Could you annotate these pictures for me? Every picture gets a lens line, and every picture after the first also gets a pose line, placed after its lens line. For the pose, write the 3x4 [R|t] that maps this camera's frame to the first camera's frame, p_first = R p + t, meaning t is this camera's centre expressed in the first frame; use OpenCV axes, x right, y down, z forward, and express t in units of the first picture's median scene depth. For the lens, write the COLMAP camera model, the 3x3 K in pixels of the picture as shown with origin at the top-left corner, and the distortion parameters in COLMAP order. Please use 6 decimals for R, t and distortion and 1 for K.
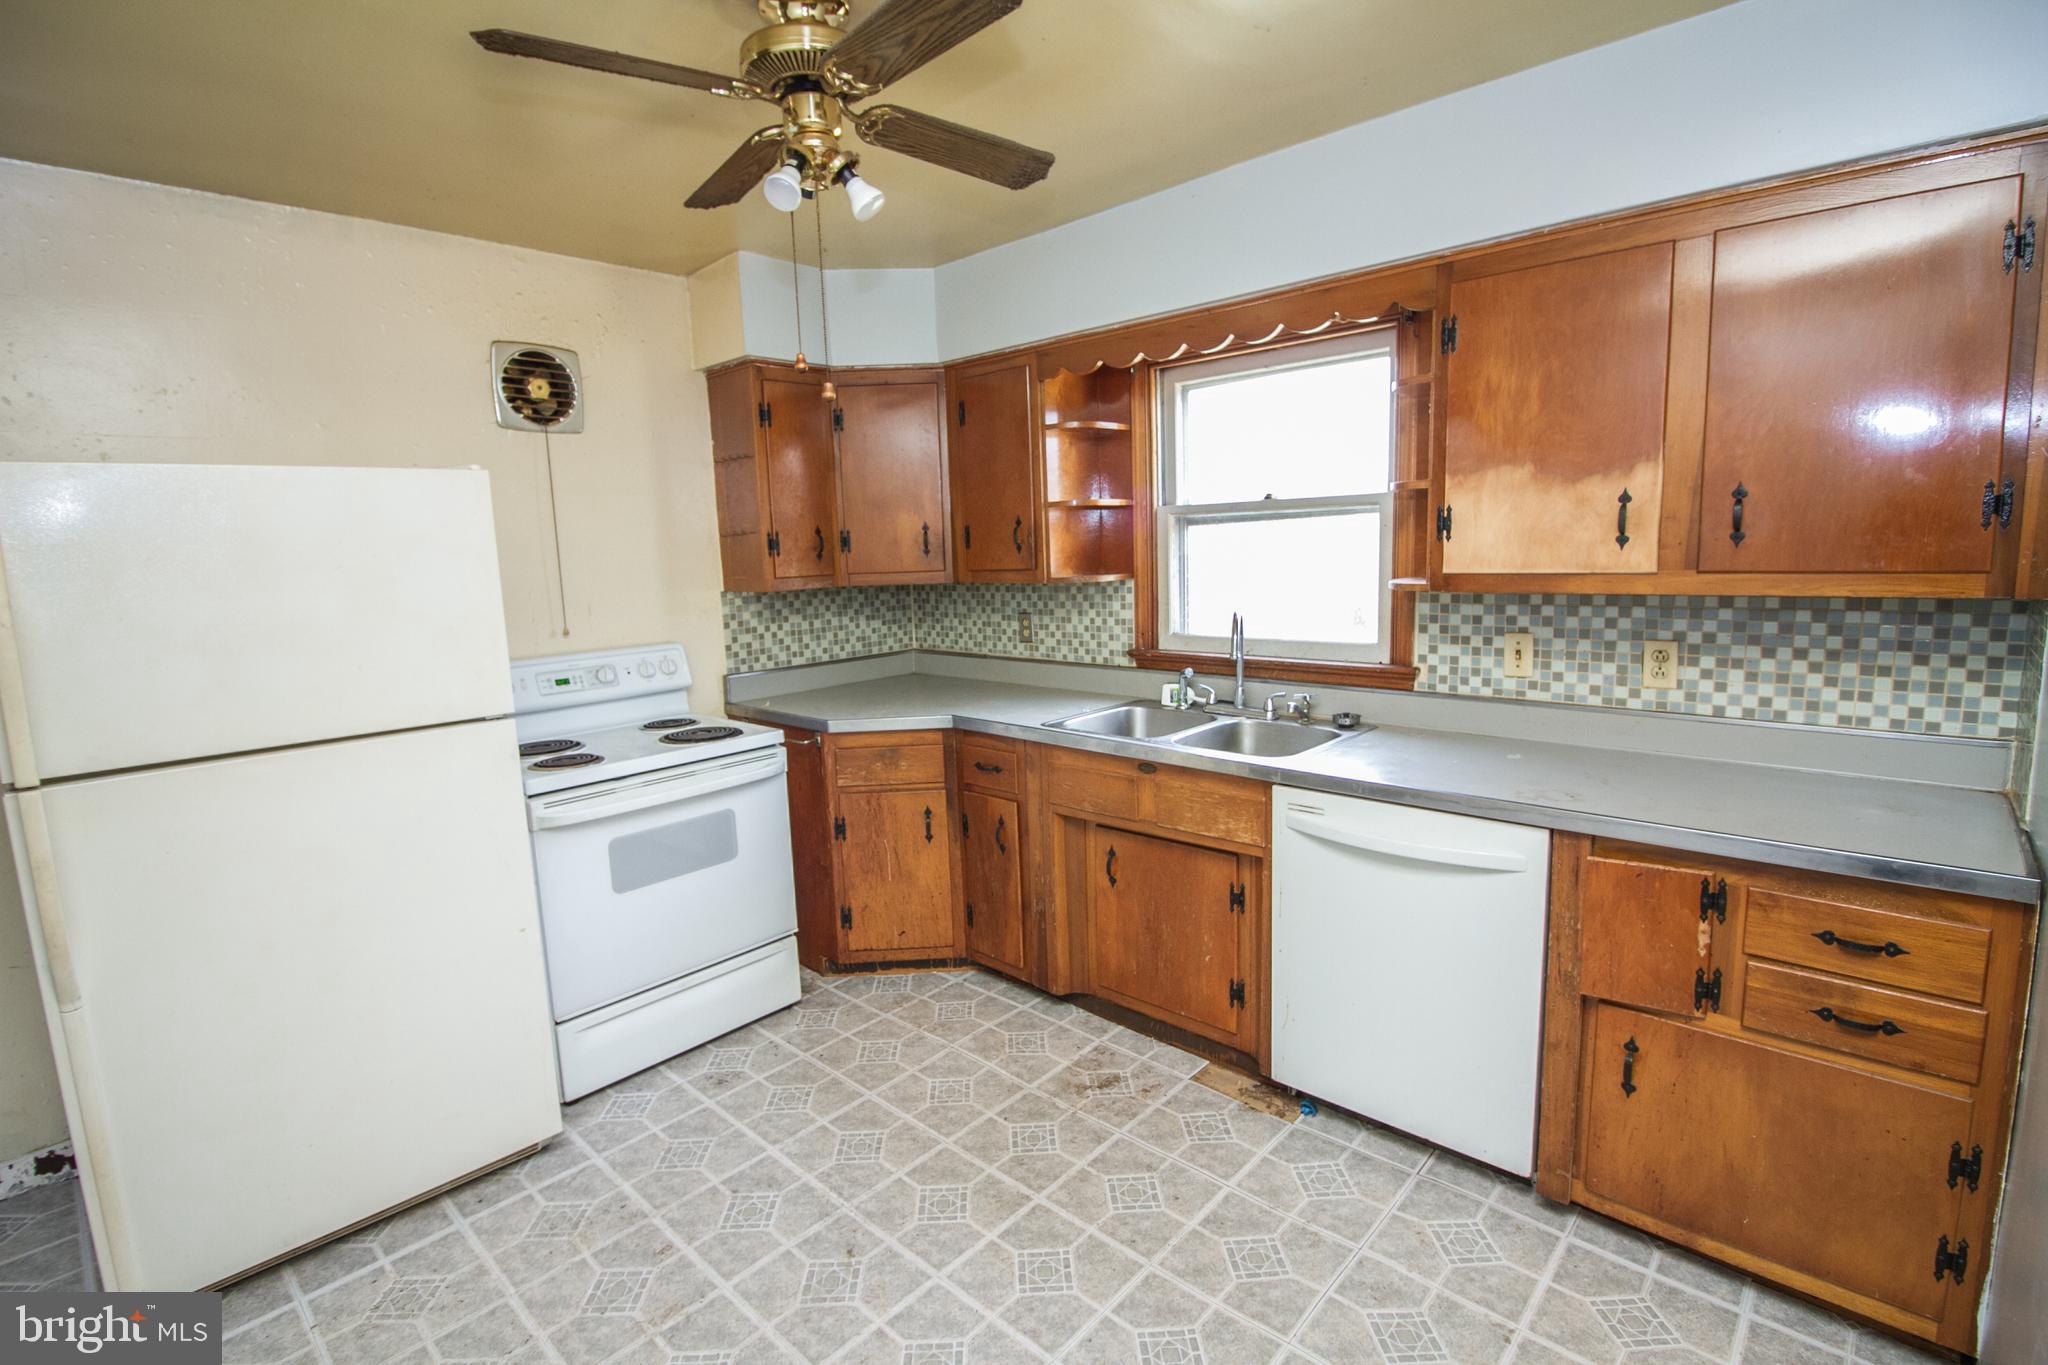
lens RADIAL K [[942.7, 0, 1015.8], [0, 942.7, 679.3], [0, 0, 1]] dist [-0.002487, -0.012025]
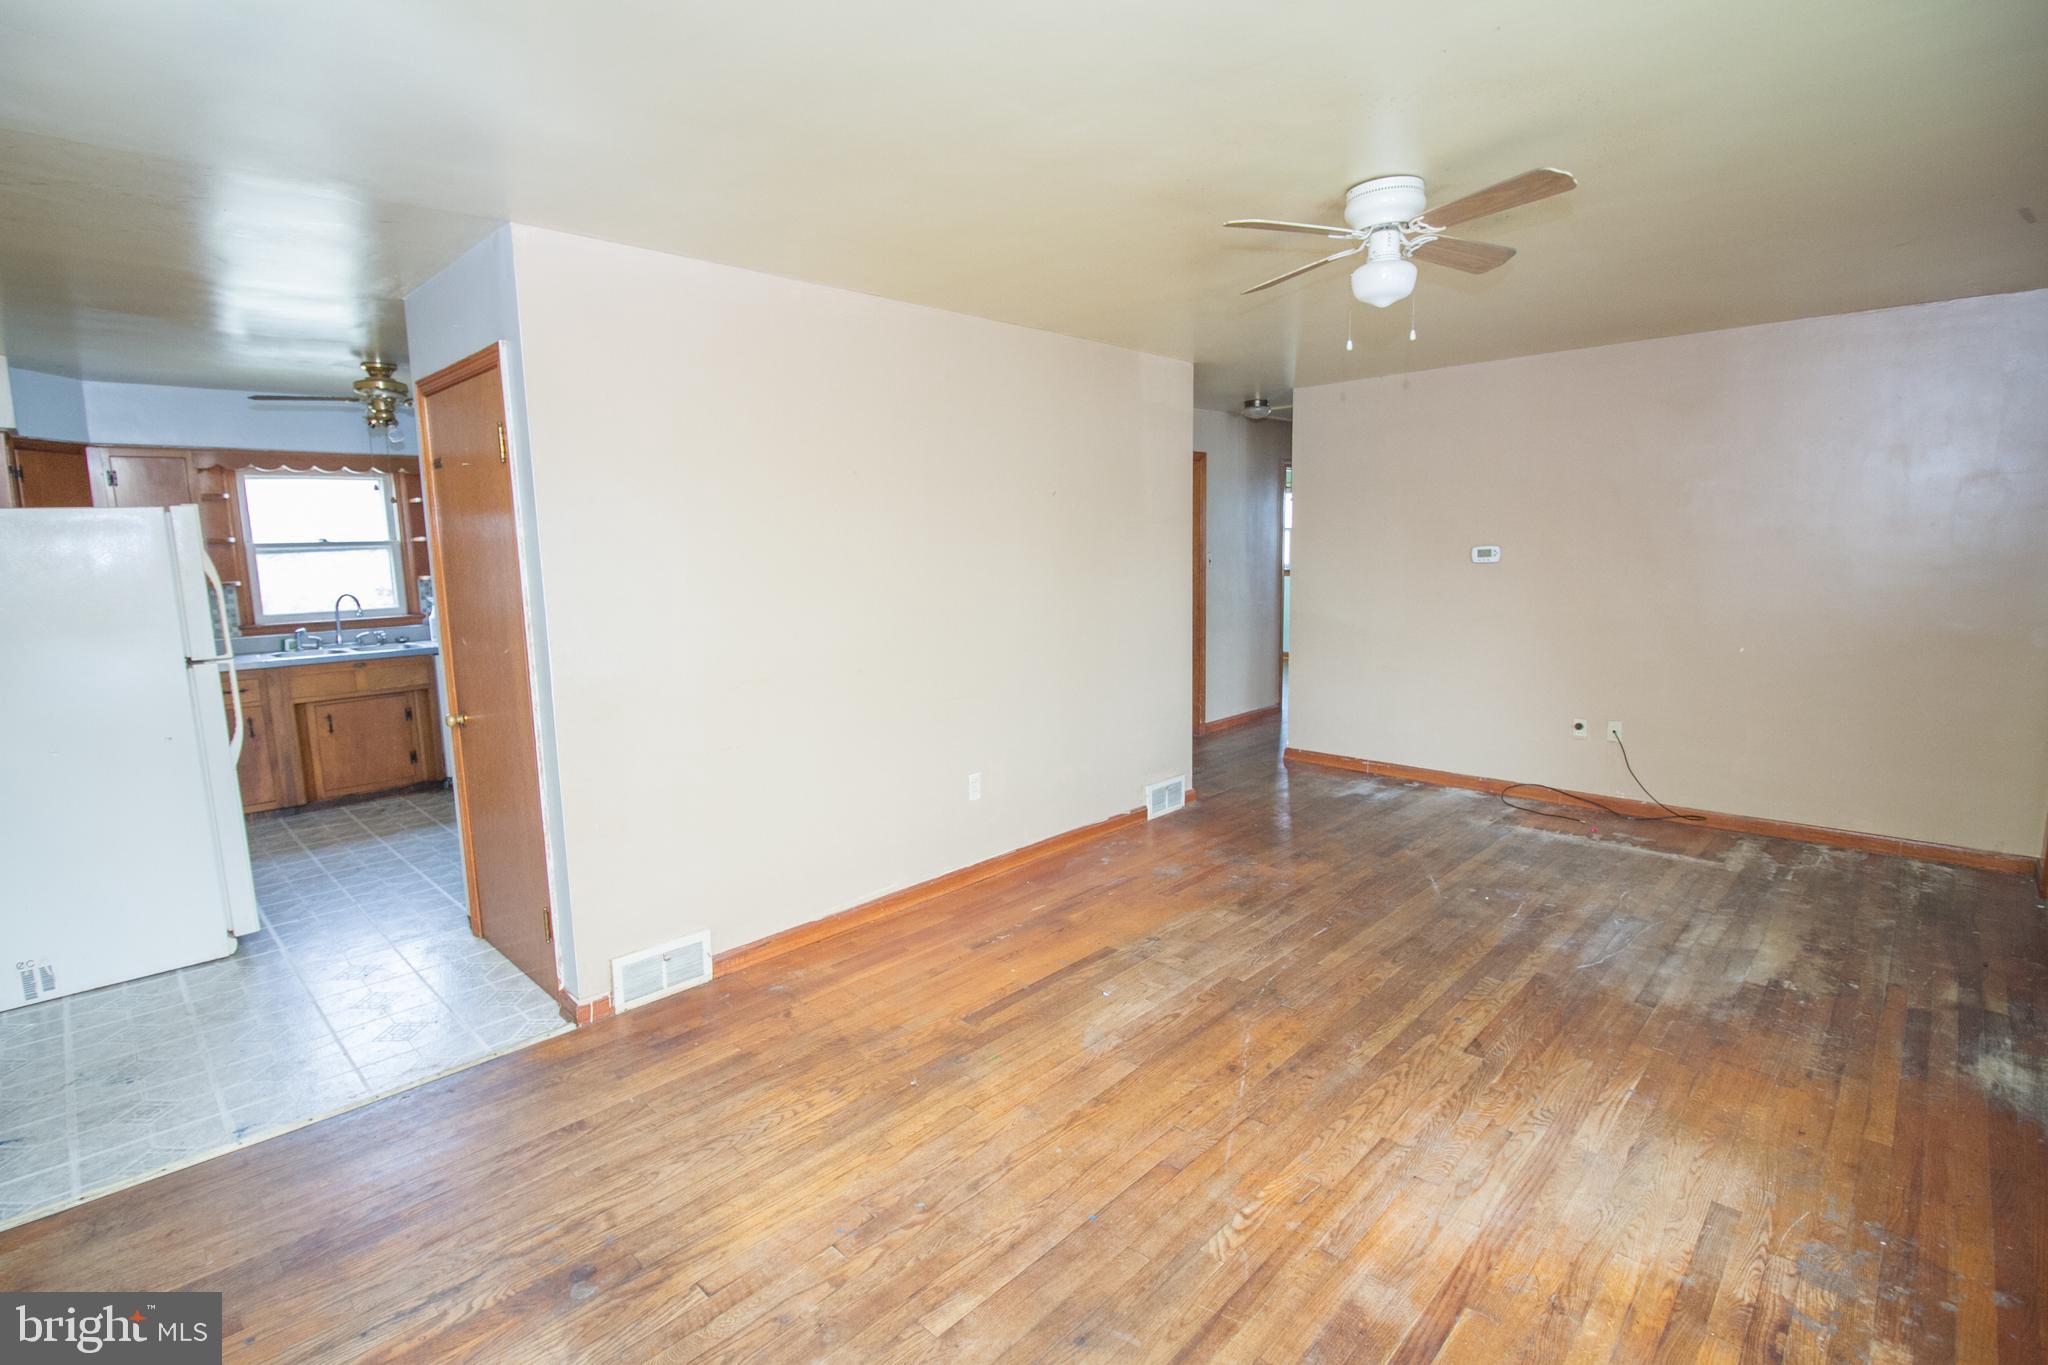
lens RADIAL K [[942.7, 0, 1011.4], [0, 942.7, 669.1], [0, 0, 1]] dist [-0.002487, -0.012025]
pose [[0.020354, -0.102177, 0.994558, -1.732332], [0.166360, 0.981242, 0.097405, 0.125788], [-0.985855, 0.163472, 0.036970, -0.479206]]
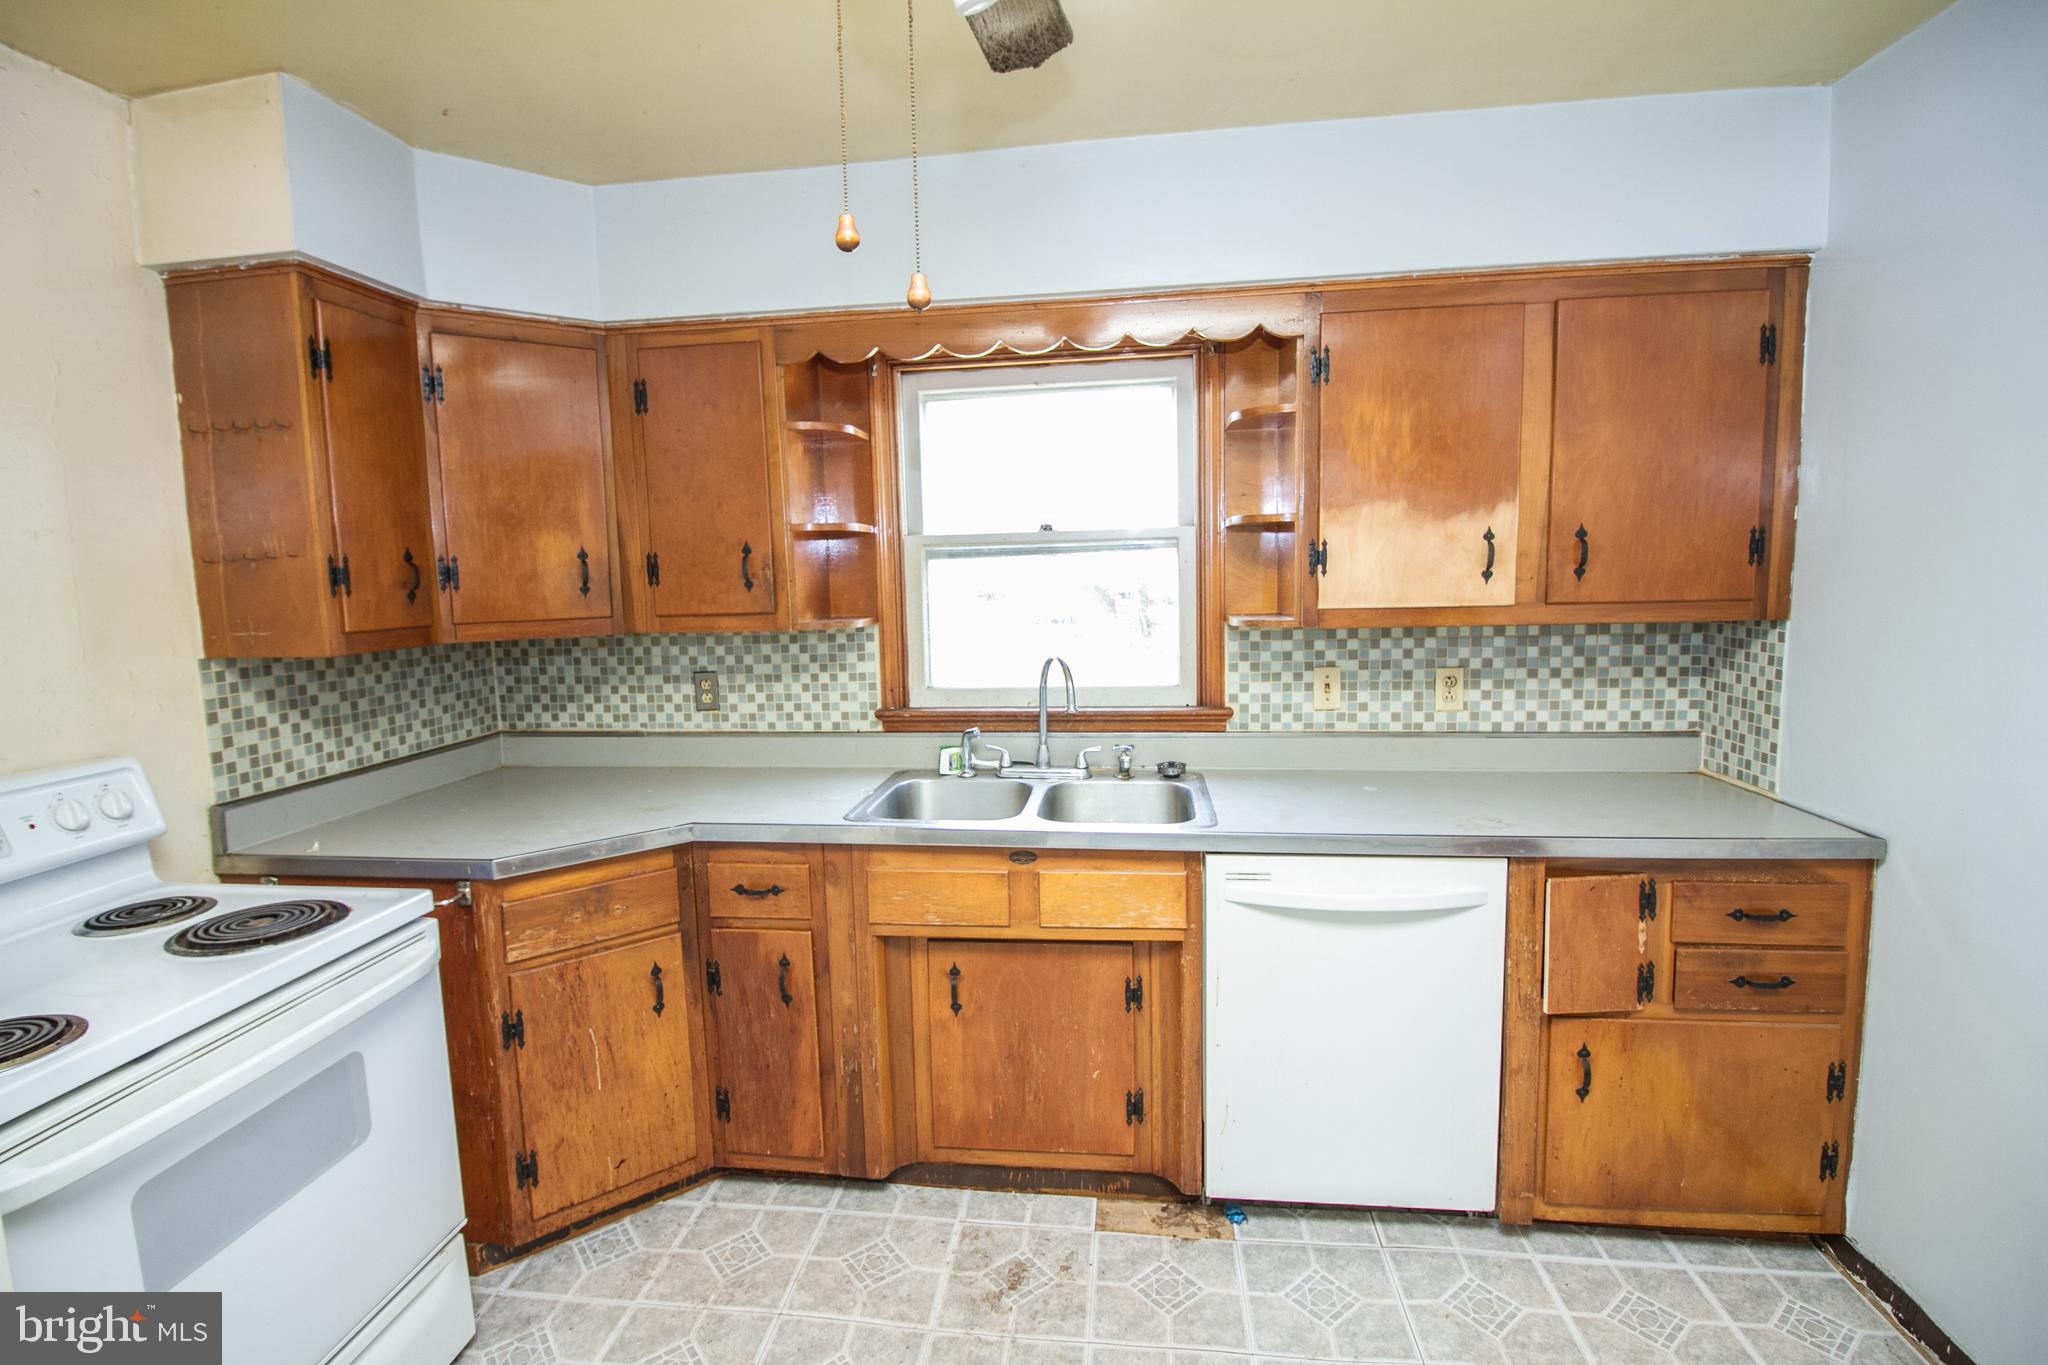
lens RADIAL K [[942.7, 0, 1010.1], [0, 942.7, 676.5], [0, 0, 1]] dist [-0.002487, -0.012025]
pose [[0.811801, -0.050953, 0.581707, -0.286943], [0.081427, 0.996331, -0.026363, -0.033421], [-0.578229, 0.068768, 0.812971, 0.307404]]
